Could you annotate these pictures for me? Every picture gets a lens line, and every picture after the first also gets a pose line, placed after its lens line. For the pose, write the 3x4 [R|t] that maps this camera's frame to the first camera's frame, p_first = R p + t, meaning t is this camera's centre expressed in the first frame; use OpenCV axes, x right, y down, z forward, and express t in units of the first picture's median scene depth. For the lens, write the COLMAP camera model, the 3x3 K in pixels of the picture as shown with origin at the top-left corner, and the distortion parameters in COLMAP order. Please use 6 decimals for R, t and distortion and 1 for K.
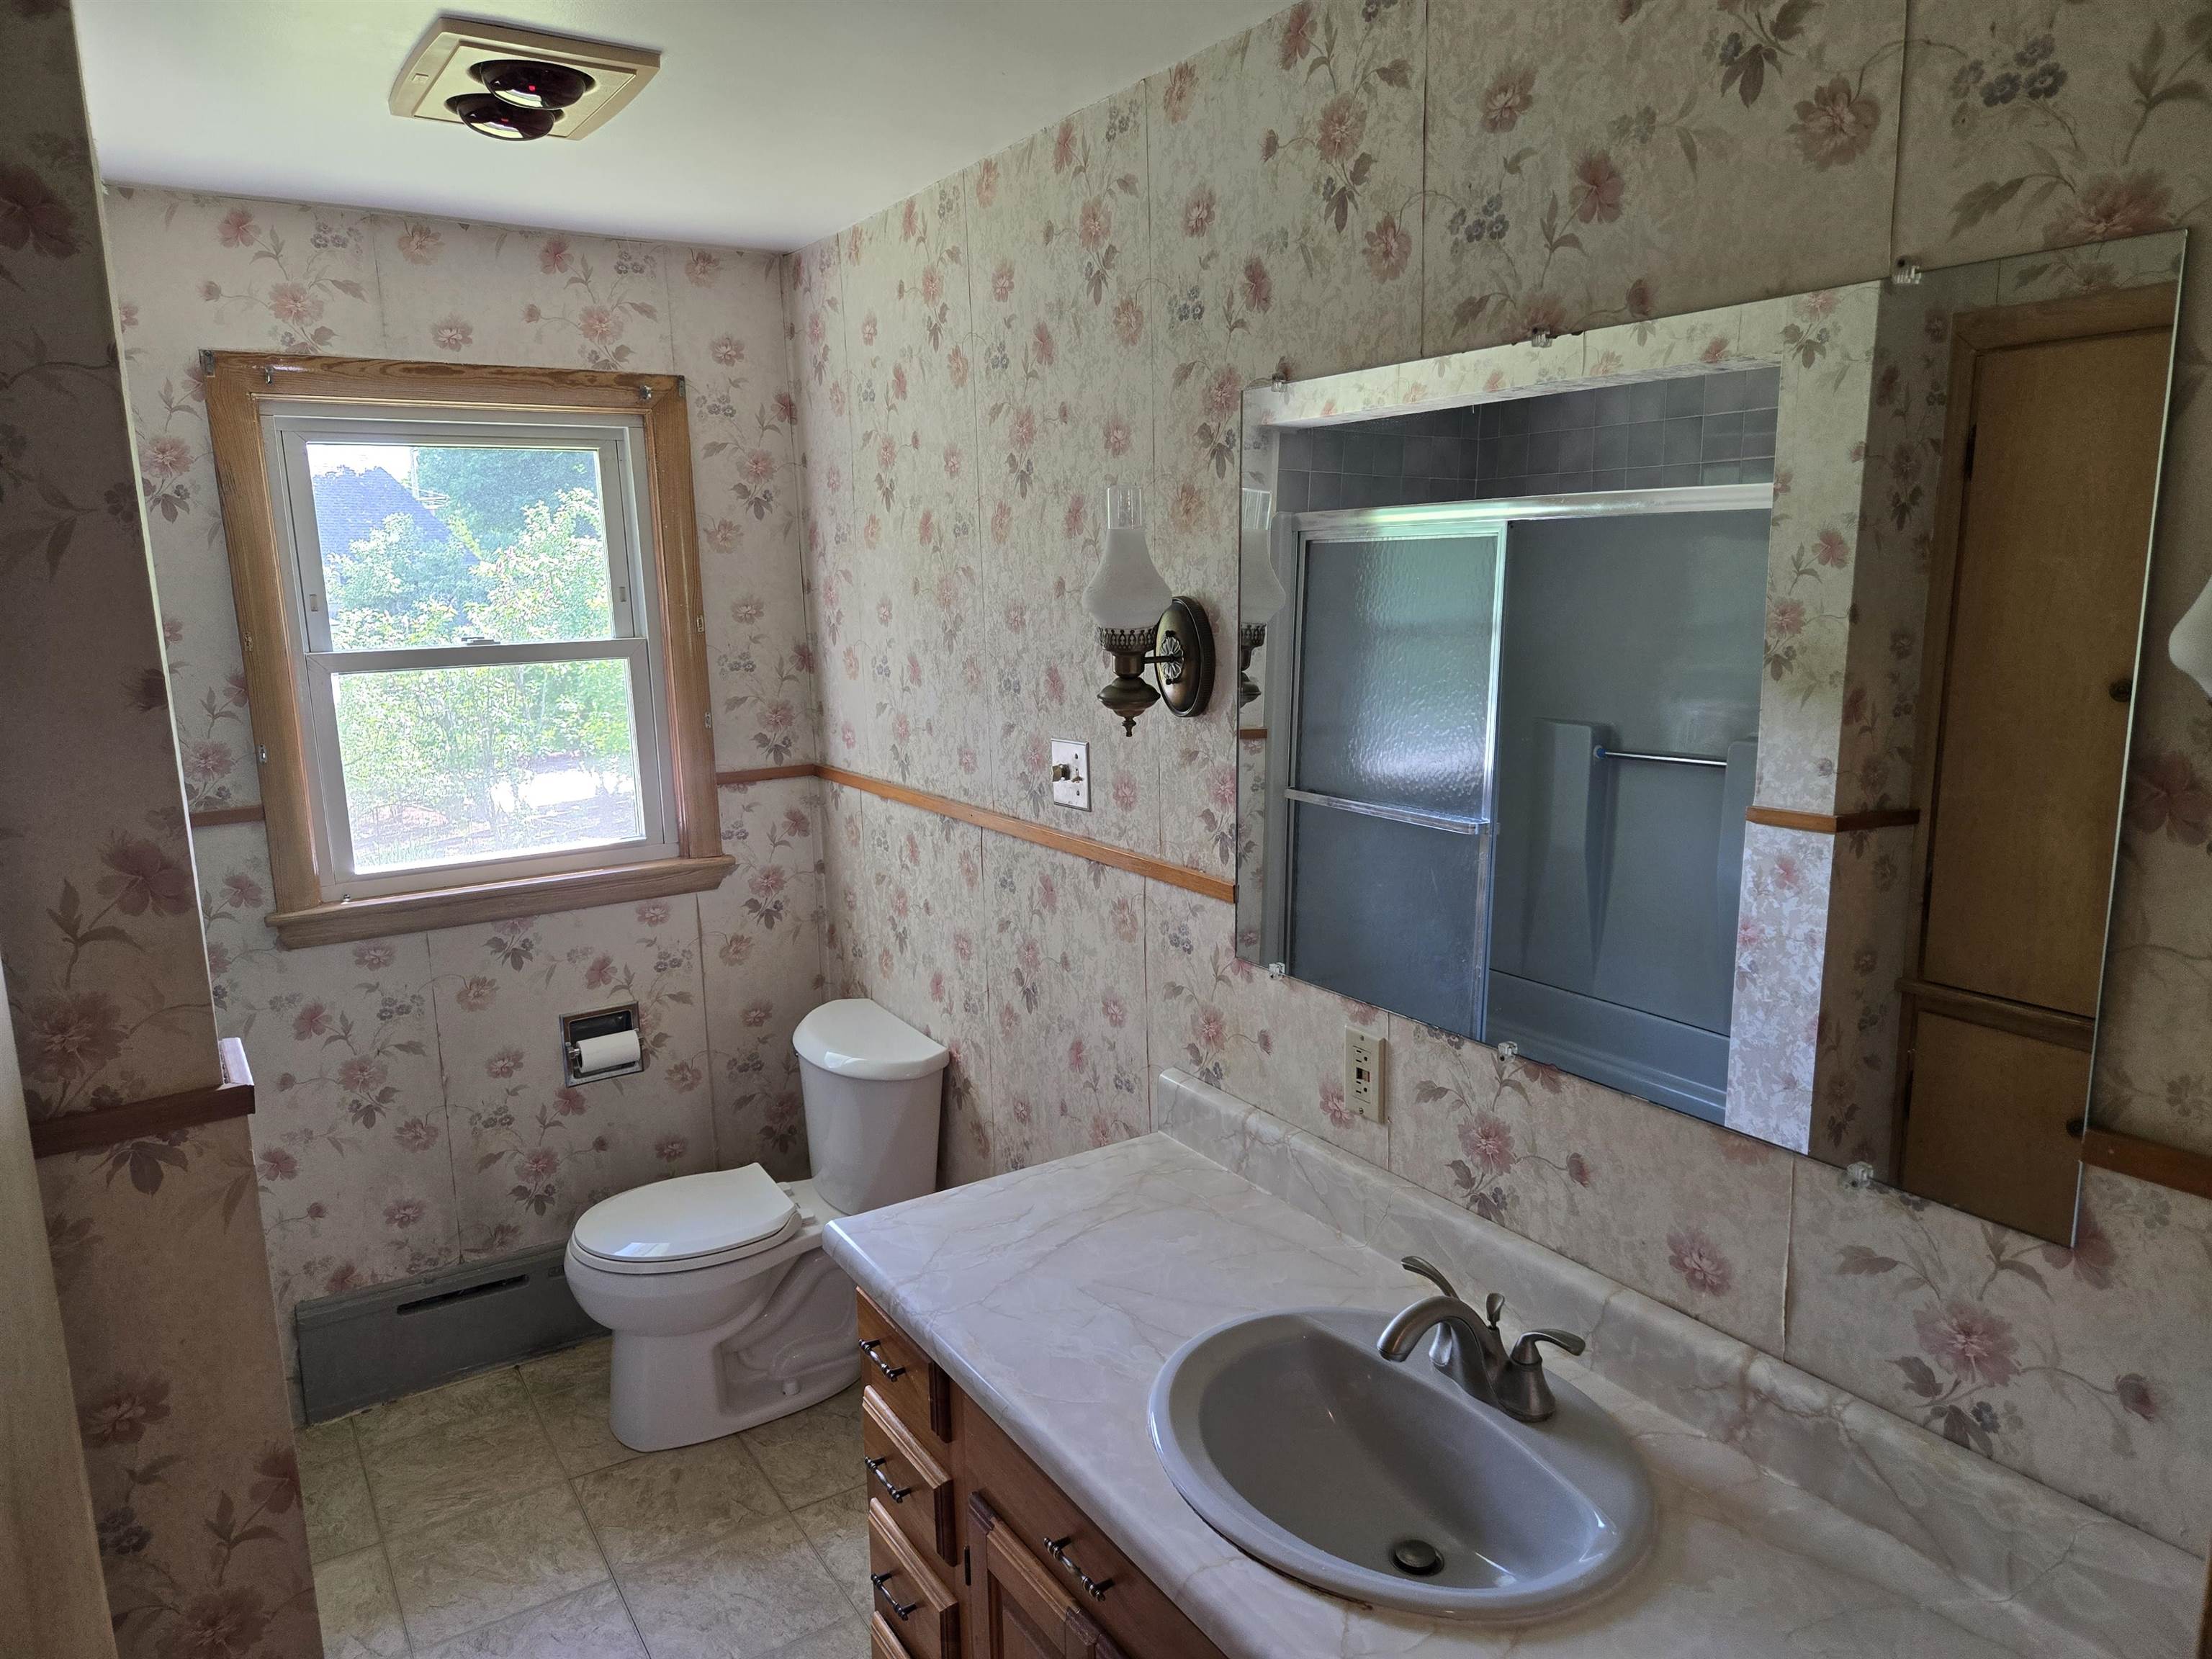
lens RADIAL K [[1471.9, 0, 1105.8], [0, 1471.9, 829.6], [0, 0, 1]] dist [0.078515, -0.064560]
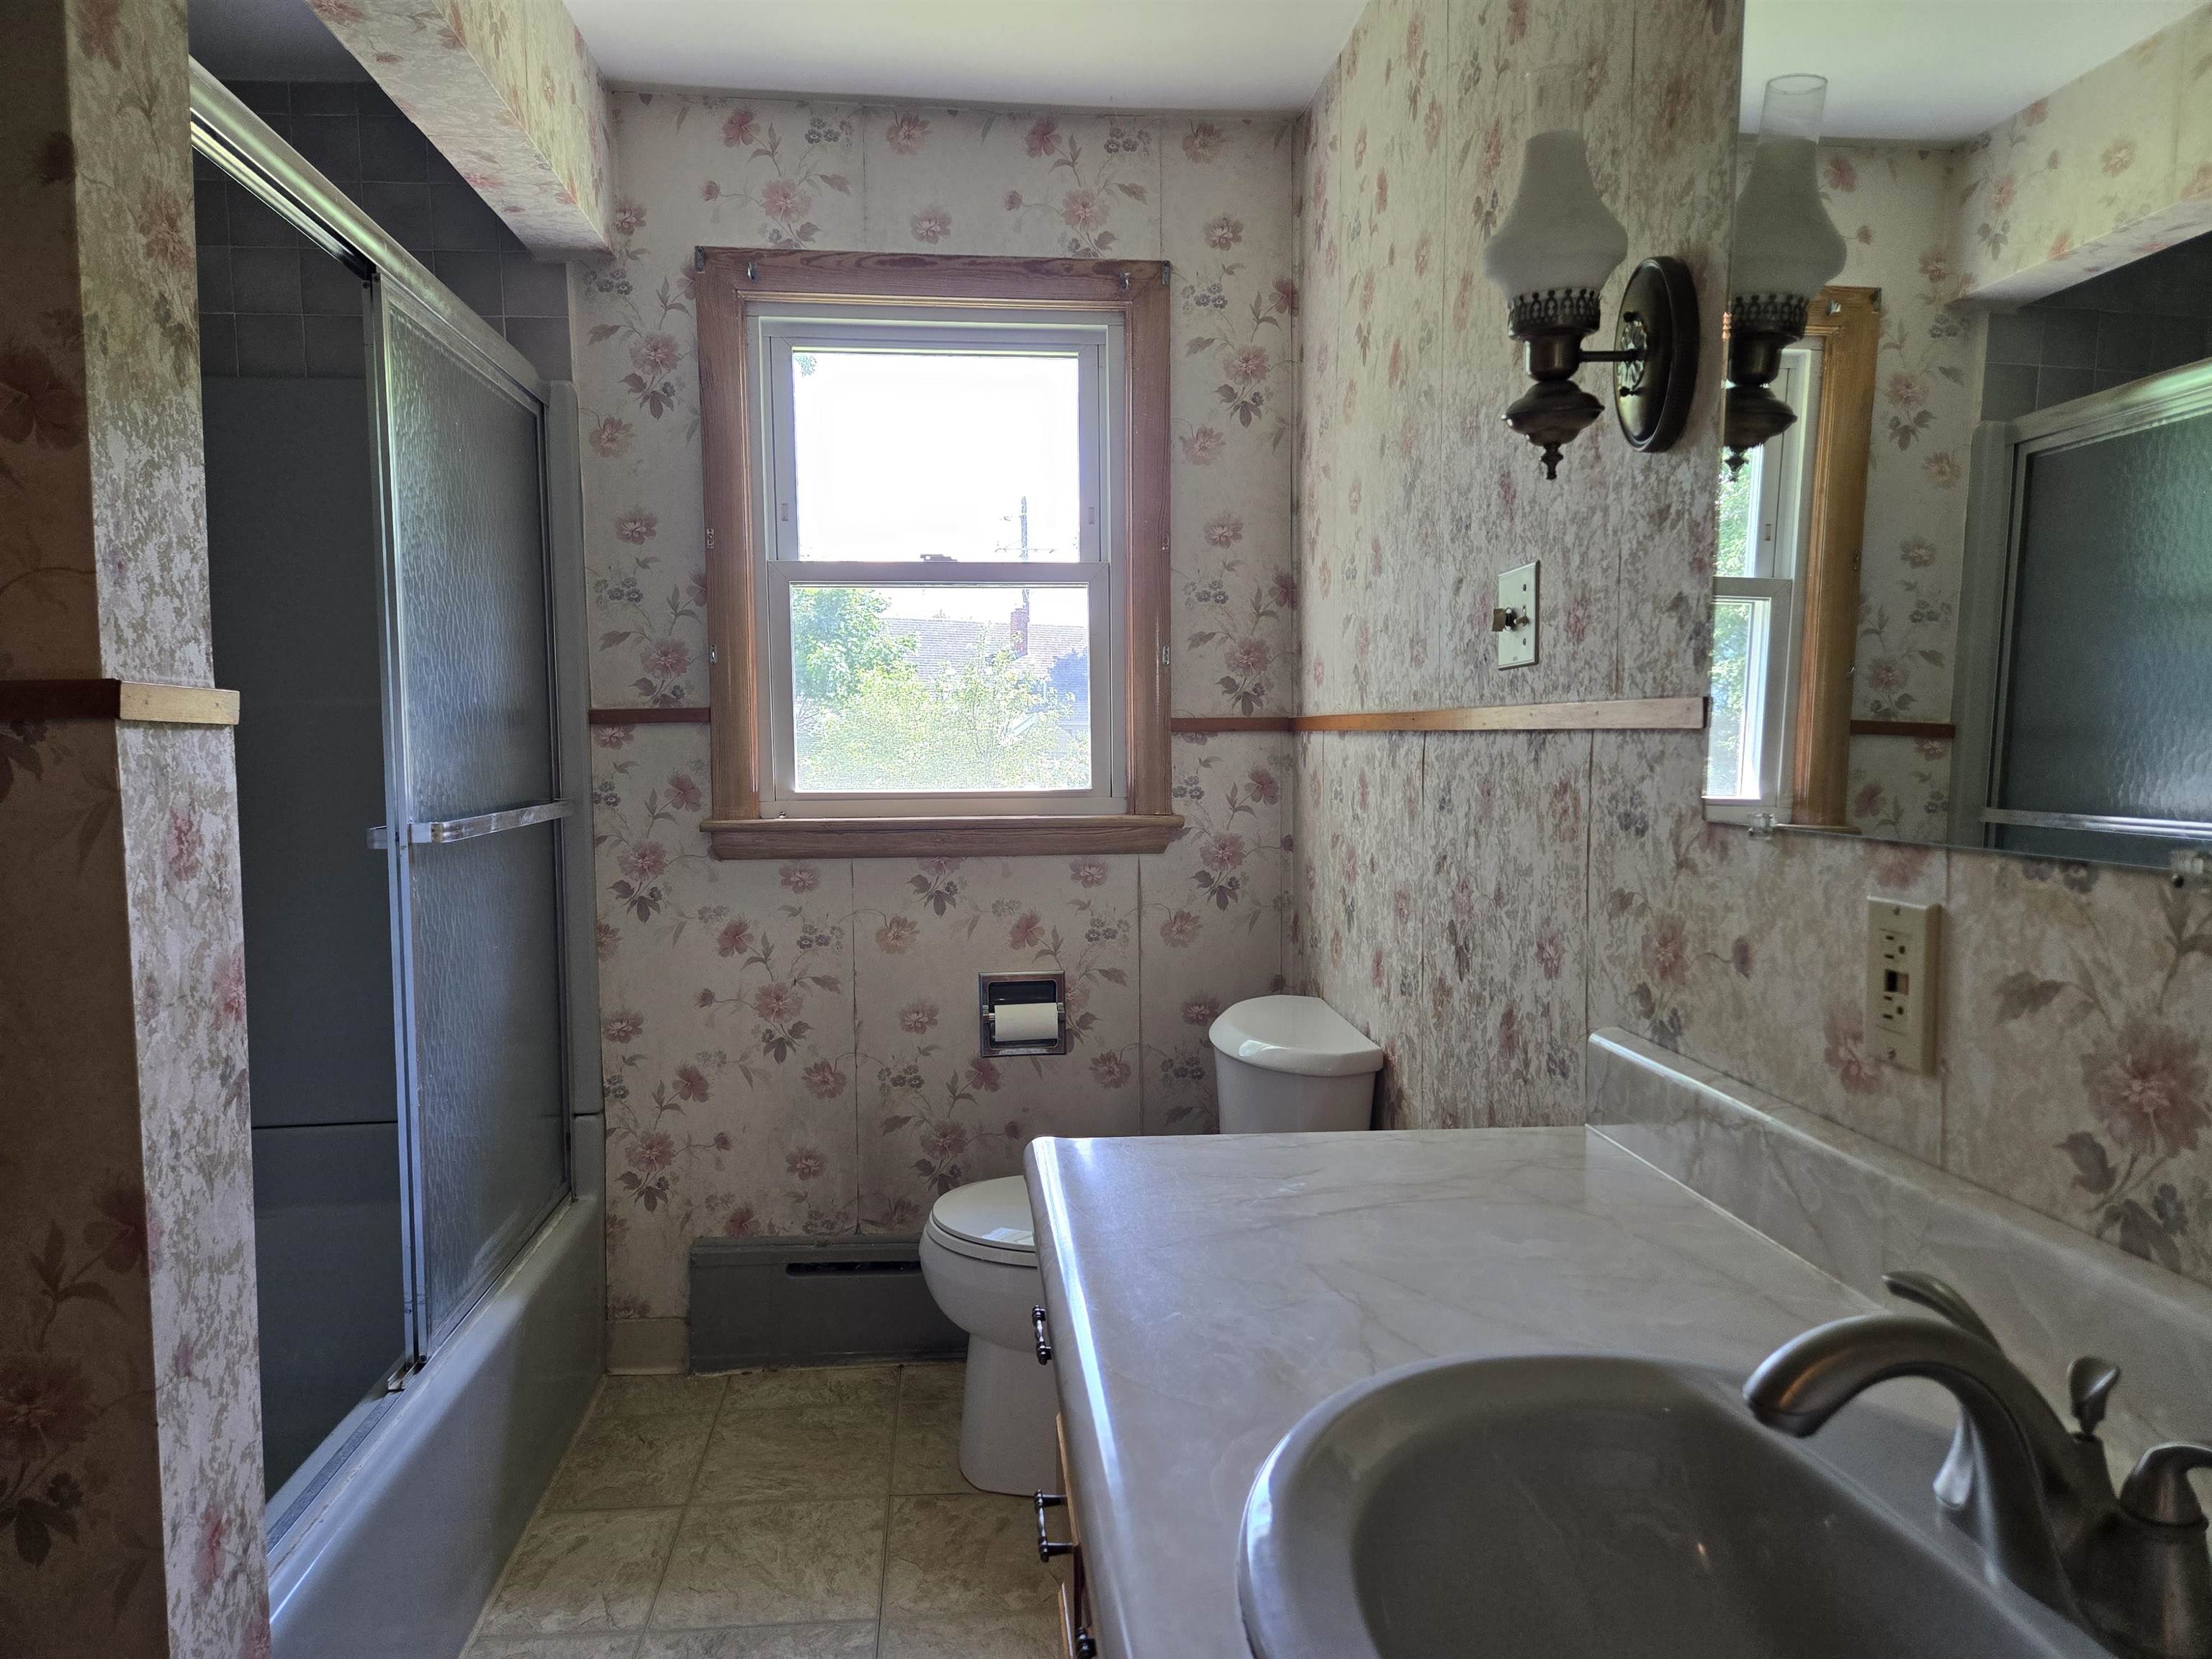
lens RADIAL K [[1471.9, 0, 1099.9], [0, 1471.9, 847.1], [0, 0, 1]] dist [0.078515, -0.064560]
pose [[0.887964, 0.048915, -0.457304, 0.113081], [-0.097273, 0.991808, -0.082790, 0.131548], [0.449508, 0.117998, 0.885449, 0.269943]]
